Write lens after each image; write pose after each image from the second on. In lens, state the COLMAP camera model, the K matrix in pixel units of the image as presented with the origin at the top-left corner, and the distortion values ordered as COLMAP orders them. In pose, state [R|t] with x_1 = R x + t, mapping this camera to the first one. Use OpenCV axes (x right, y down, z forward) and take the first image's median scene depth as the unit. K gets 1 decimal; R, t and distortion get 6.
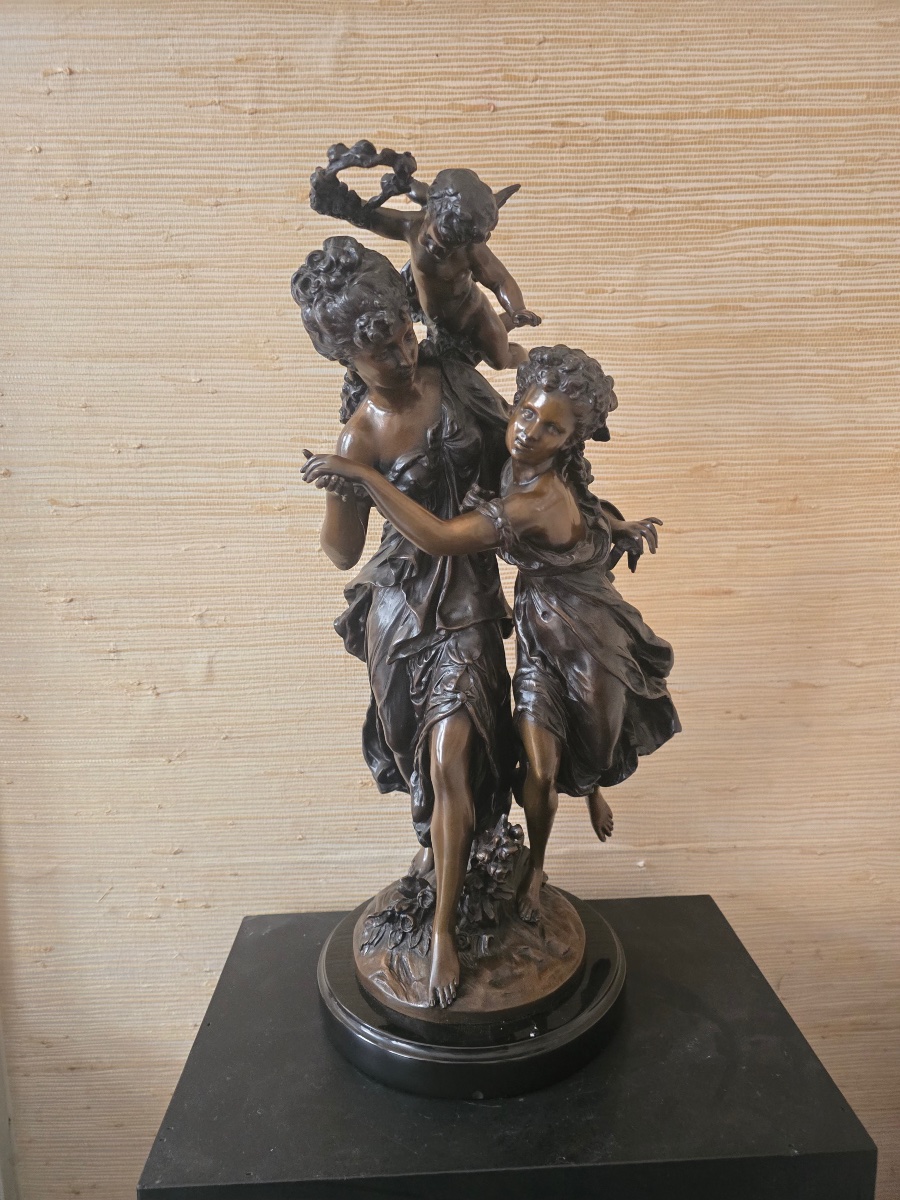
lens RADIAL K [[828.3, 0, 446.9], [0, 828.3, 610.7], [0, 0, 1]] dist [0.001220, -0.004741]
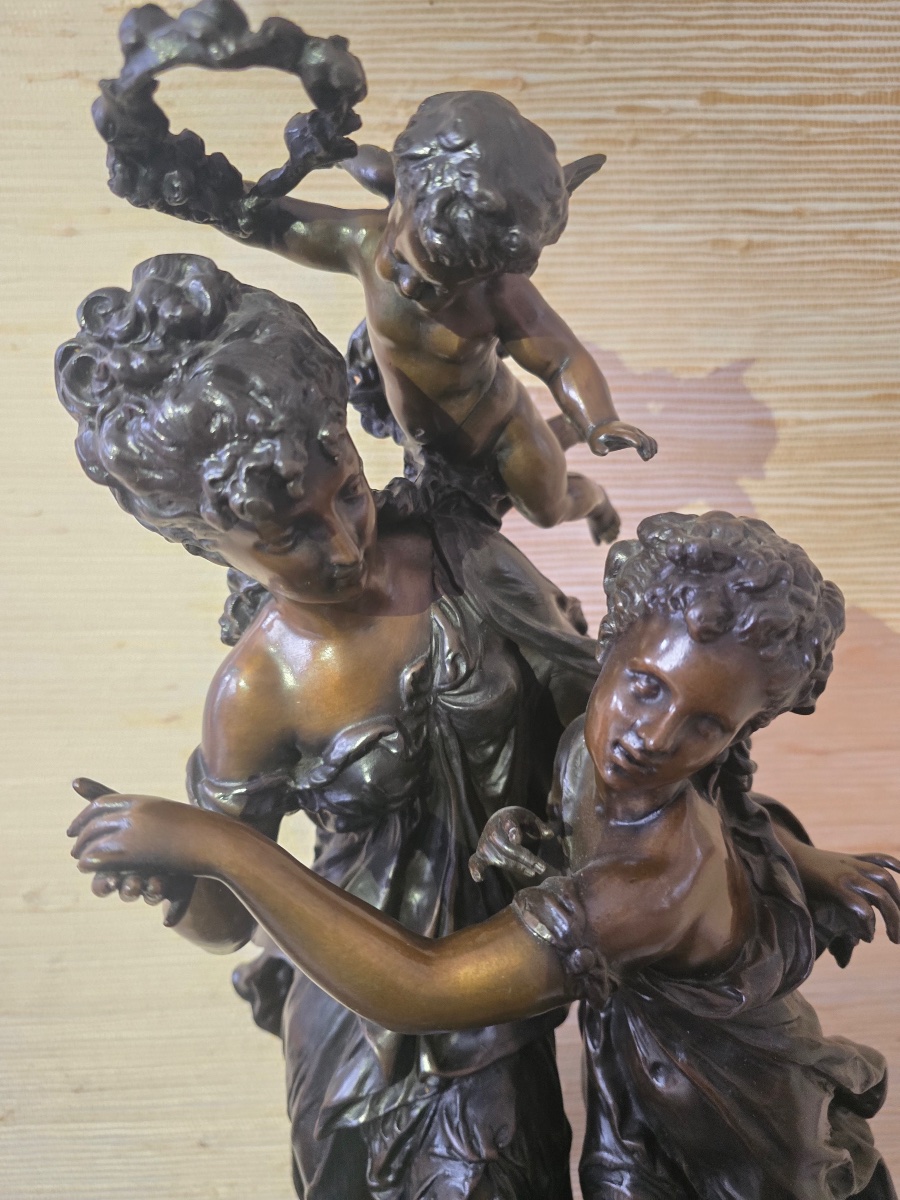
lens RADIAL K [[818.0, 0, 446.9], [0, 818.0, 593.2], [0, 0, 1]] dist [-0.020443, 0.000259]
pose [[0.999995, 0.001989, -0.002481, 0.002313], [-0.002192, 0.996396, -0.084794, -0.176333], [0.002303, 0.084799, 0.996395, 0.428896]]
